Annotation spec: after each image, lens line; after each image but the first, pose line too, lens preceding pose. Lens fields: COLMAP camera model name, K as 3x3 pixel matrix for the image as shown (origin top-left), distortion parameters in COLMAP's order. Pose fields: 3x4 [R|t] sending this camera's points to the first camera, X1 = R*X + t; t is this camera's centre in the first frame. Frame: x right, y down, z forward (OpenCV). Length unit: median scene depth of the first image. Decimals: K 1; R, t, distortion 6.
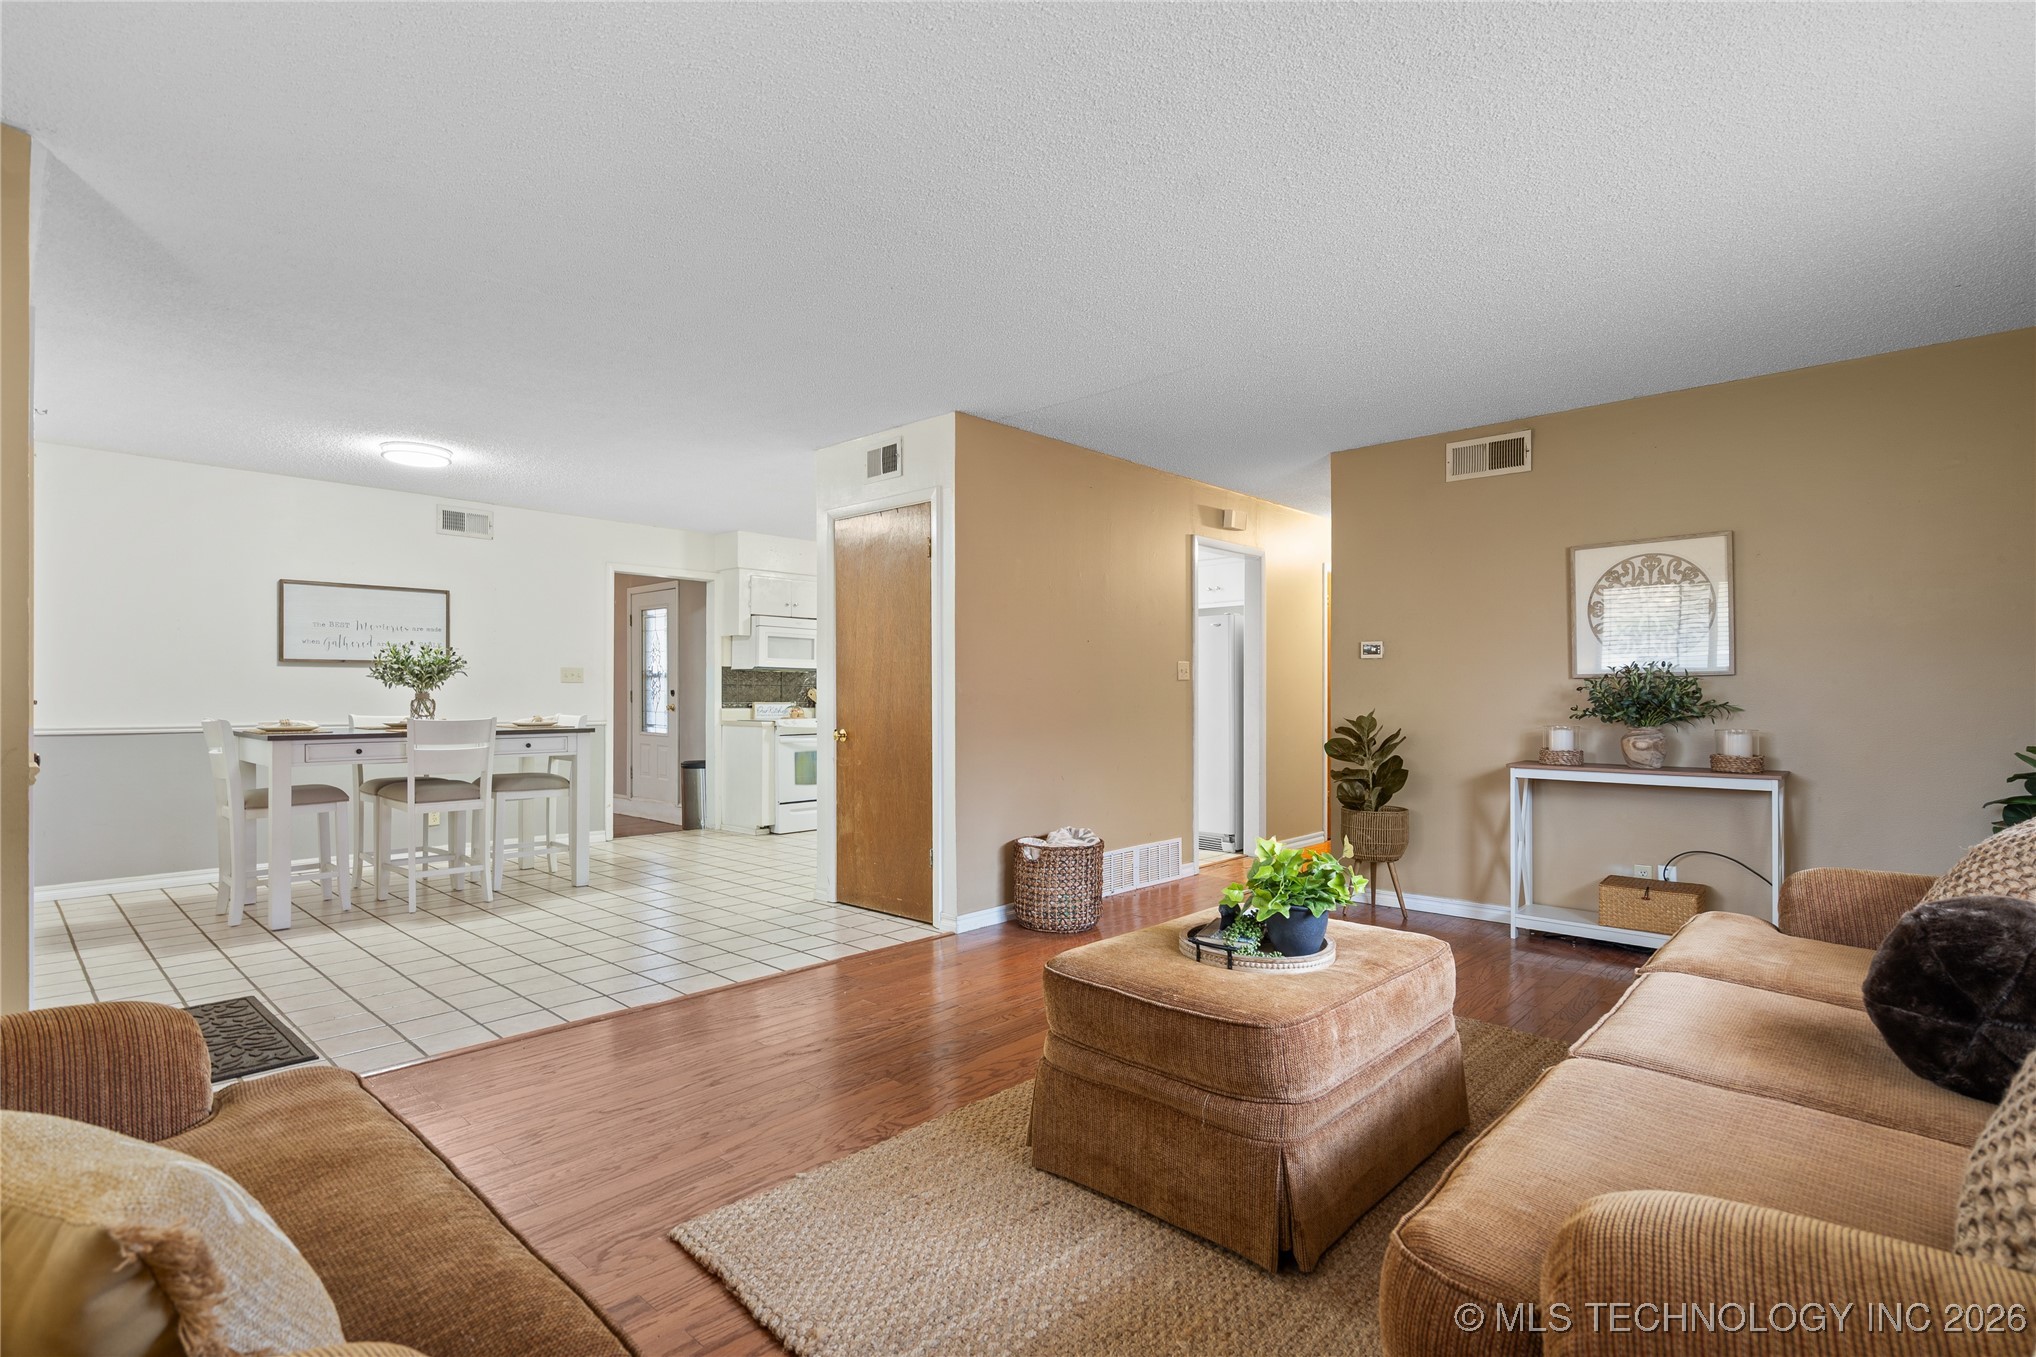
lens RADIAL K [[971.2, 0, 1028.5], [0, 971.2, 695.6], [0, 0, 1]] dist [-0.002283, -0.000089]
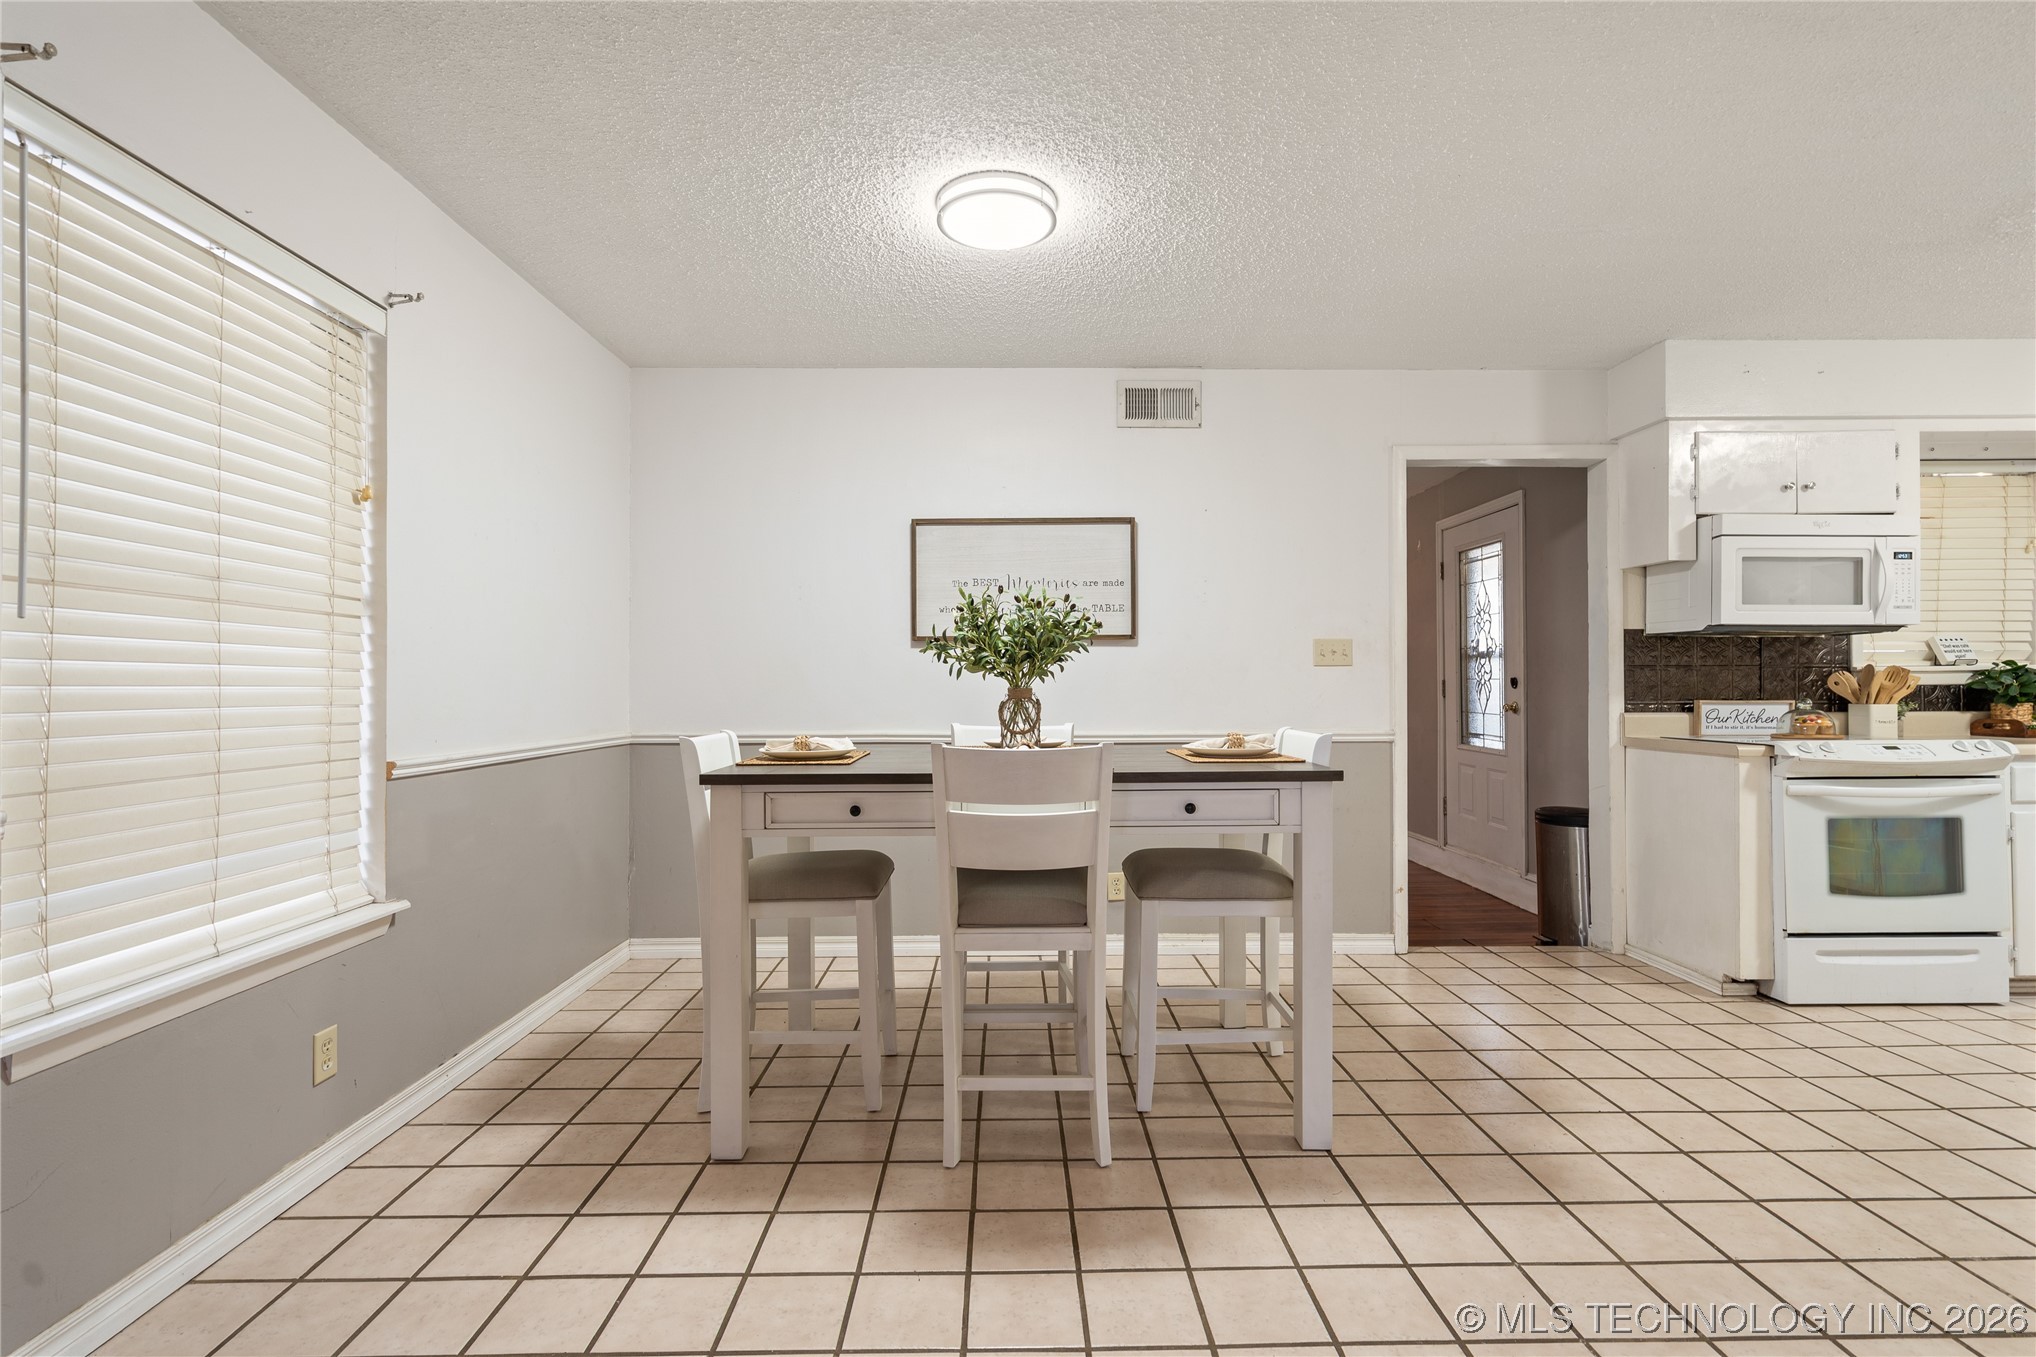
lens RADIAL K [[940.6, 0, 1019.6], [0, 940.6, 684.0], [0, 0, 1]] dist [0.000324, 0.000903]
pose [[0.684312, -0.007202, -0.729154, -0.178811], [0.005925, 0.999973, -0.004316, -0.001540], [0.729165, -0.001367, 0.684337, 0.448522]]
